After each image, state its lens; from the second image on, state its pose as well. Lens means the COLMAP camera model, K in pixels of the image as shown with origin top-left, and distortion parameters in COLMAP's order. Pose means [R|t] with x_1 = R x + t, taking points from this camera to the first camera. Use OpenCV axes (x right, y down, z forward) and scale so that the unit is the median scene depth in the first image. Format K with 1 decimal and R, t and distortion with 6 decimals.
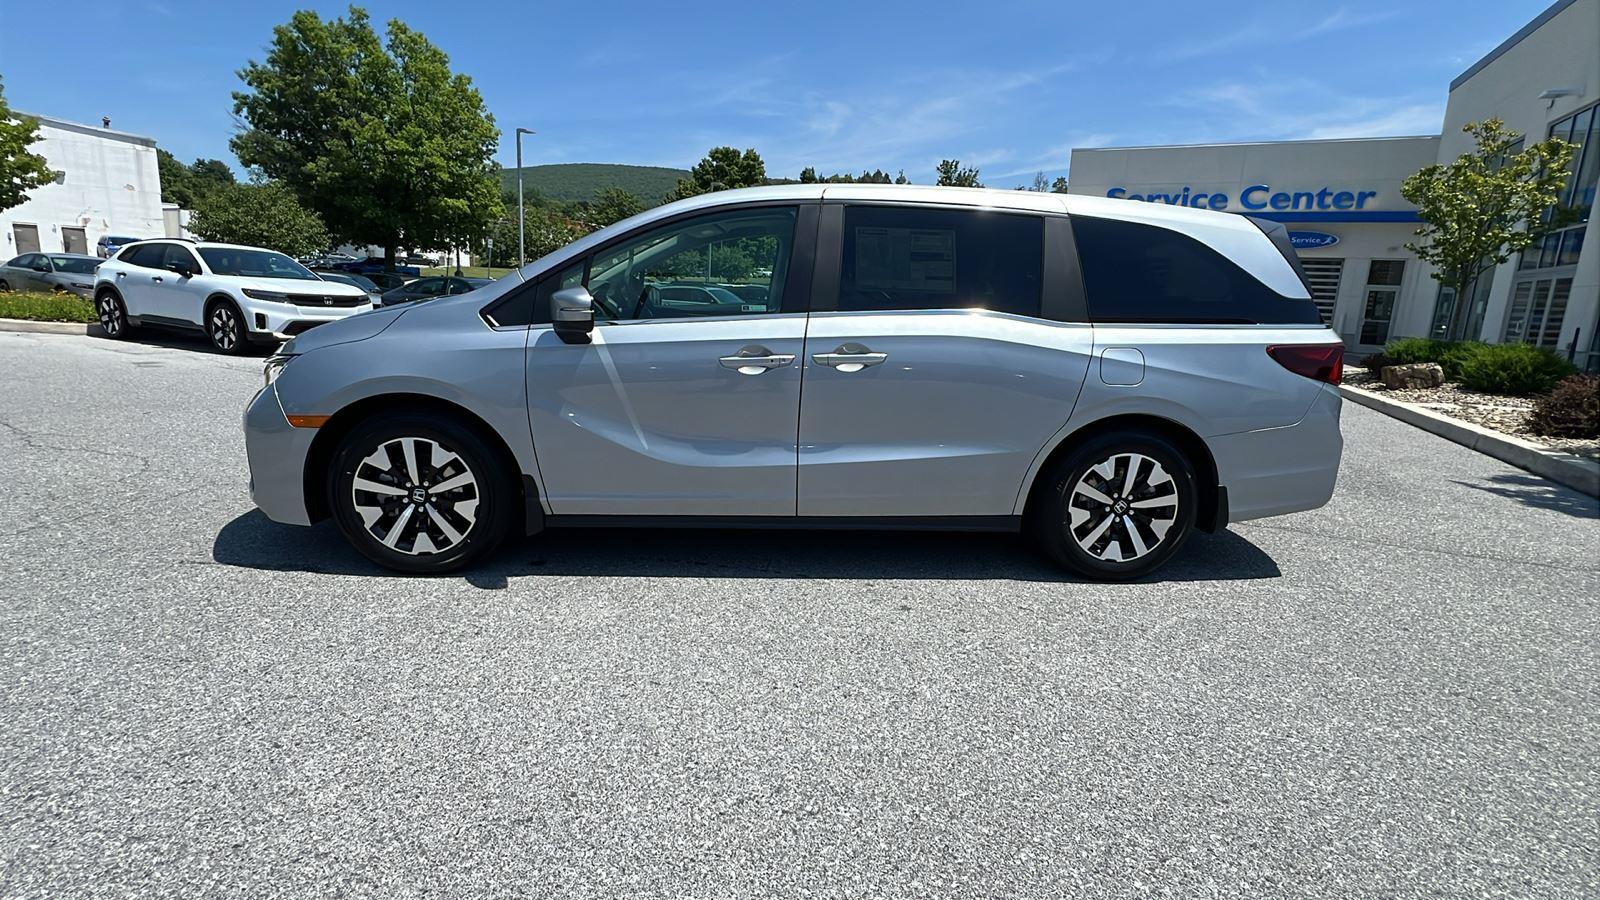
lens RADIAL K [[735.9, 0, 795.5], [0, 735.9, 447.1], [0, 0, 1]] dist [-0.002475, 0.000057]
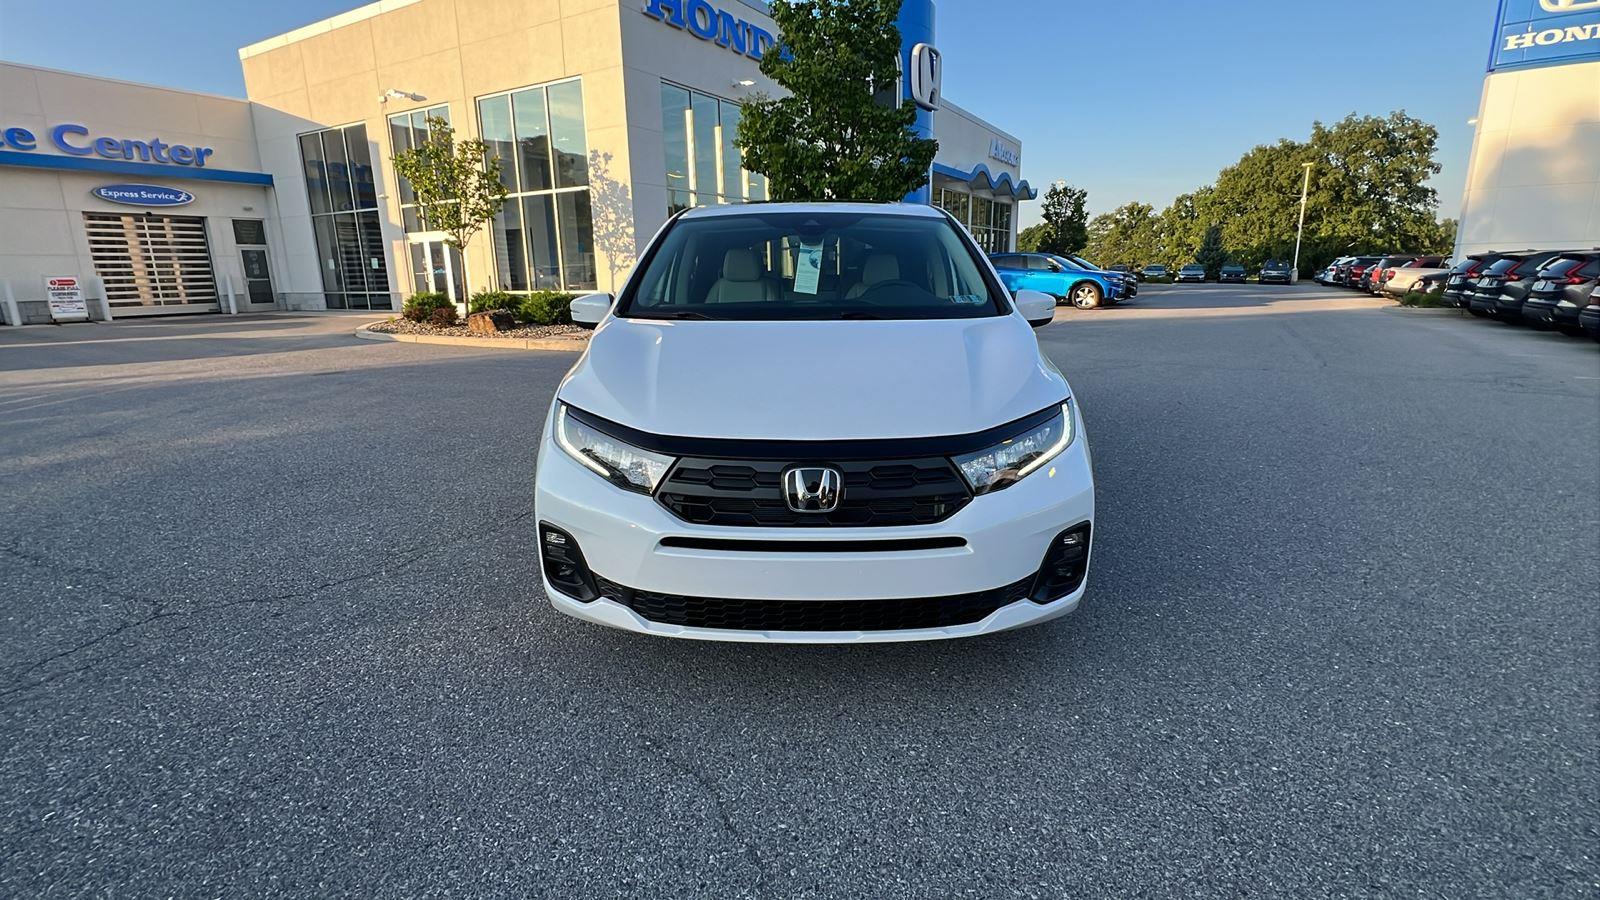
lens RADIAL K [[734.9, 0, 796.0], [0, 734.9, 445.9], [0, 0, 1]] dist [-0.002291, 0.000789]
pose [[0.088728, -0.278060, 0.956457, -1.601589], [0.219377, 0.942120, 0.253541, -0.395828], [-0.971597, 0.187329, 0.144593, 1.351064]]
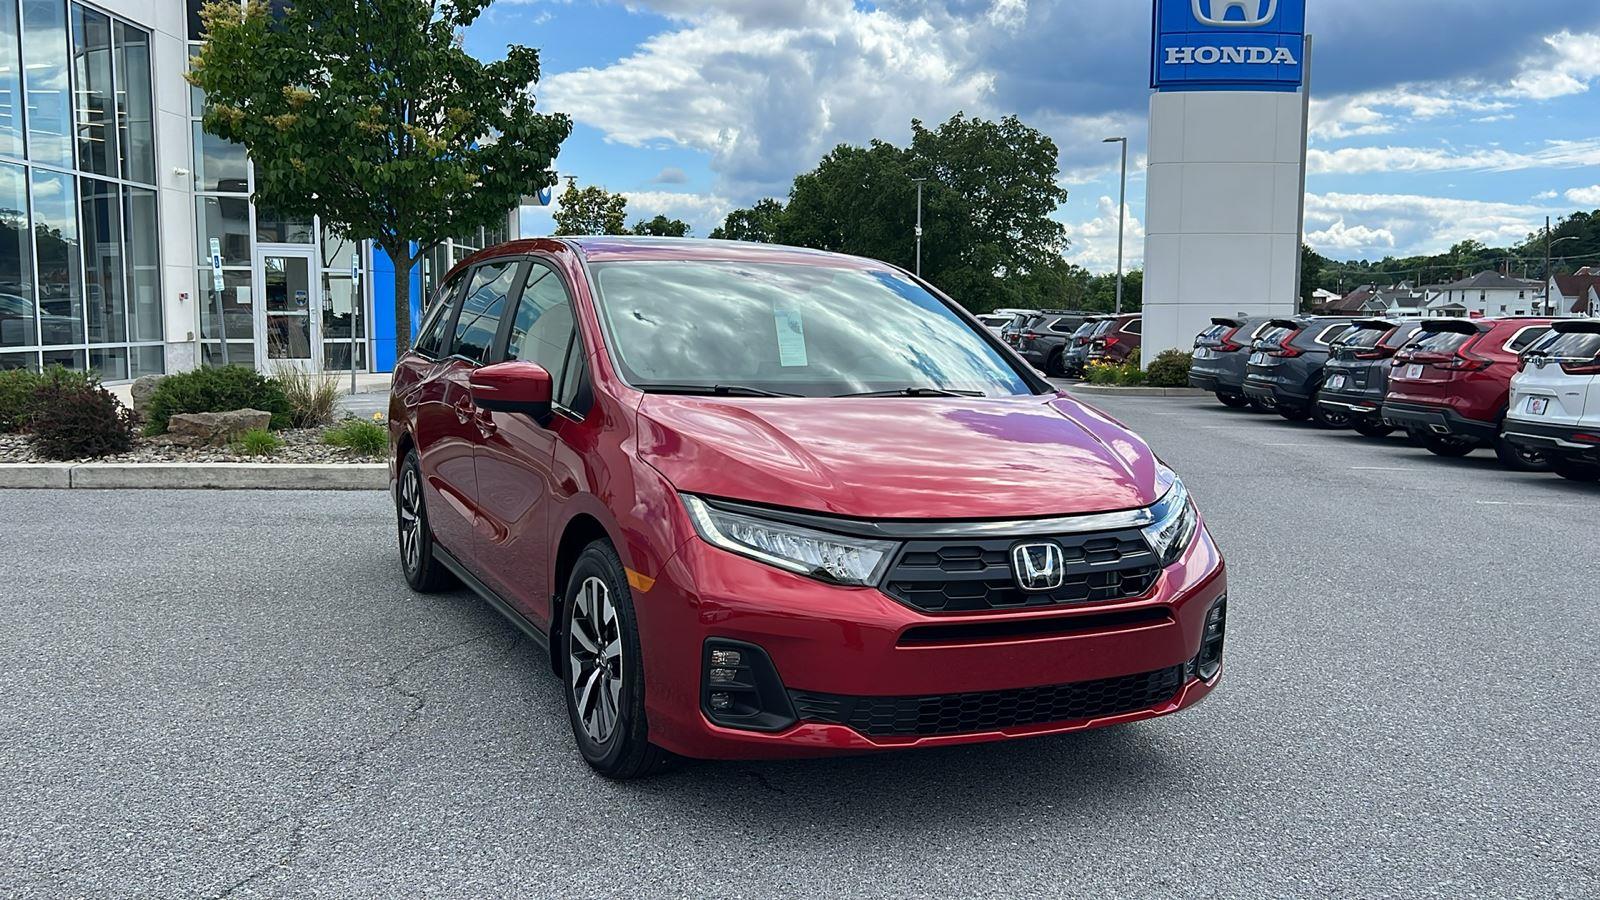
lens RADIAL K [[1378.2, 0, 806.3], [0, 1378.2, 448.7], [0, 0, 1]] dist [0.107386, -0.210094]
pose [[-0.425304, -0.134551, 0.894993, -1.841350], [0.154688, 0.963530, 0.218363, -0.604432], [-0.891733, 0.231315, -0.388980, 2.194227]]
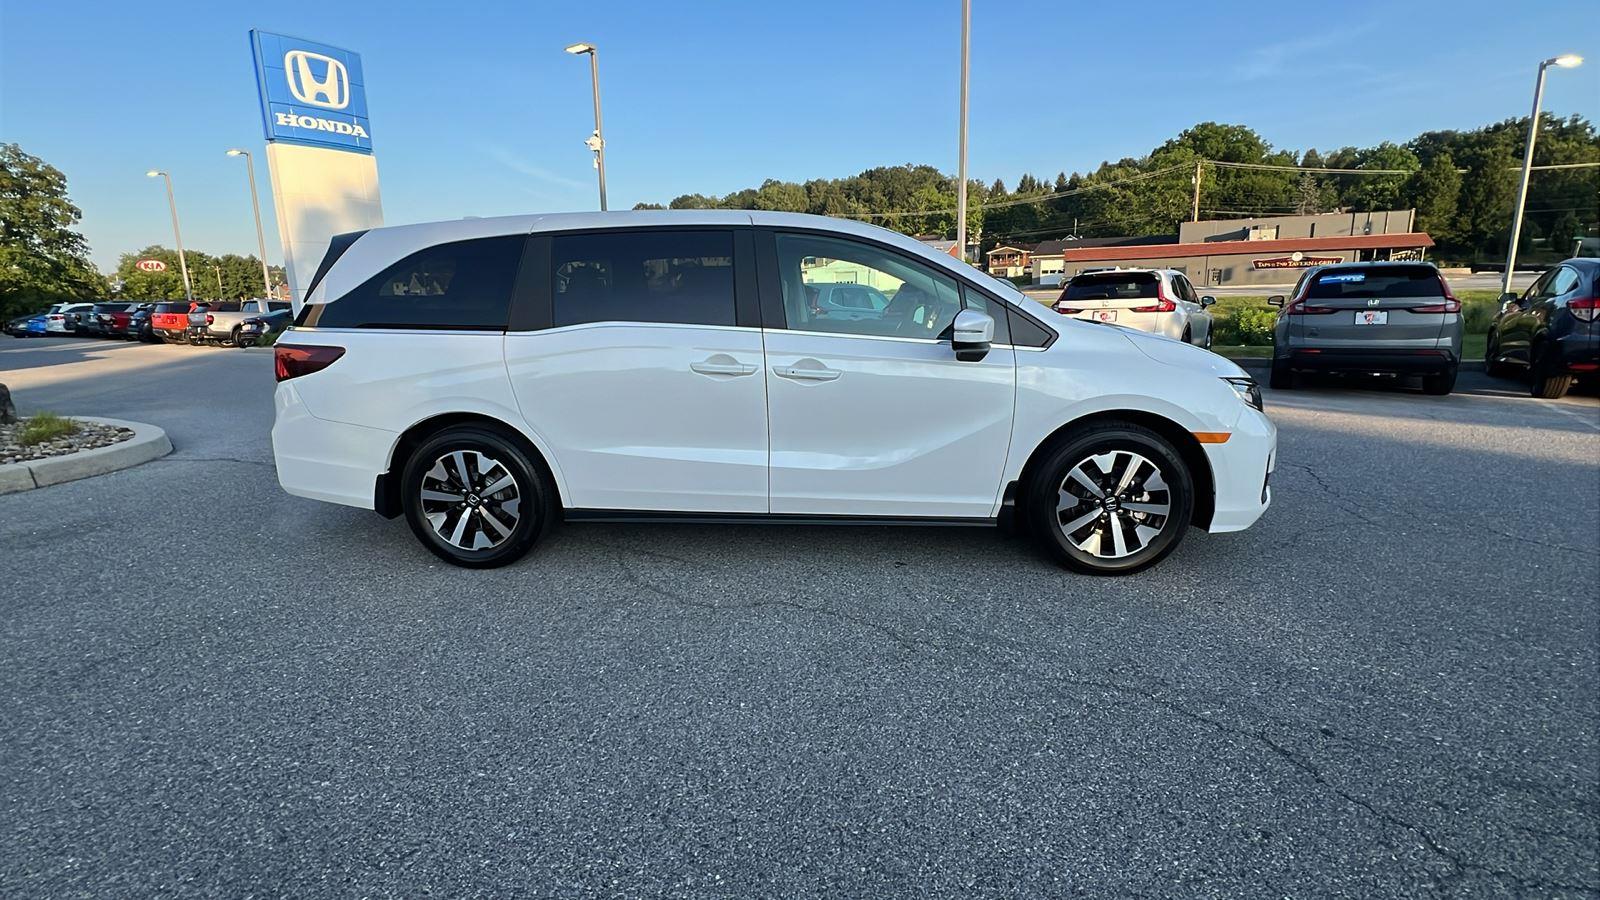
lens RADIAL K [[732.1, 0, 795.1], [0, 732.1, 448.0], [0, 0, 1]] dist [-0.000331, -0.000368]
pose [[-0.988945, -0.053481, 0.138303, -0.266523], [0.007364, 0.913830, 0.406030, -0.658346], [-0.148100, 0.402560, -0.903334, 2.928983]]
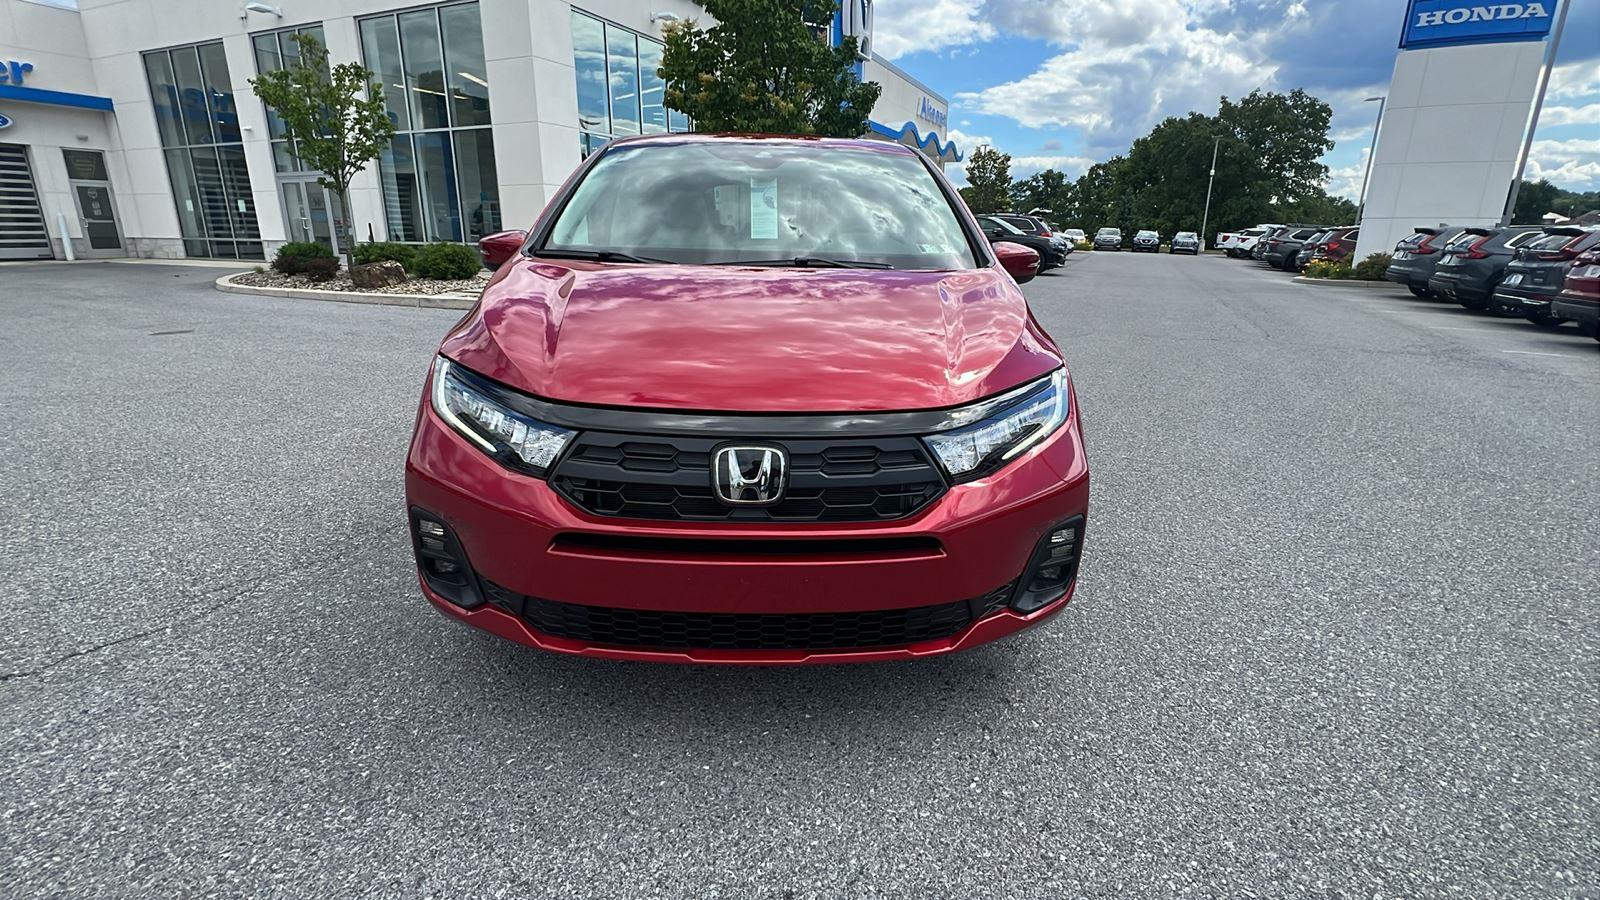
lens RADIAL K [[734.8, 0, 794.4], [0, 734.8, 446.7], [0, 0, 1]] dist [-0.002054, 0.000399]
pose [[-0.011911, -0.327585, 0.944747, -1.306506], [0.190882, 0.926694, 0.323732, -0.373206], [-0.981541, 0.184191, 0.051492, 1.433423]]
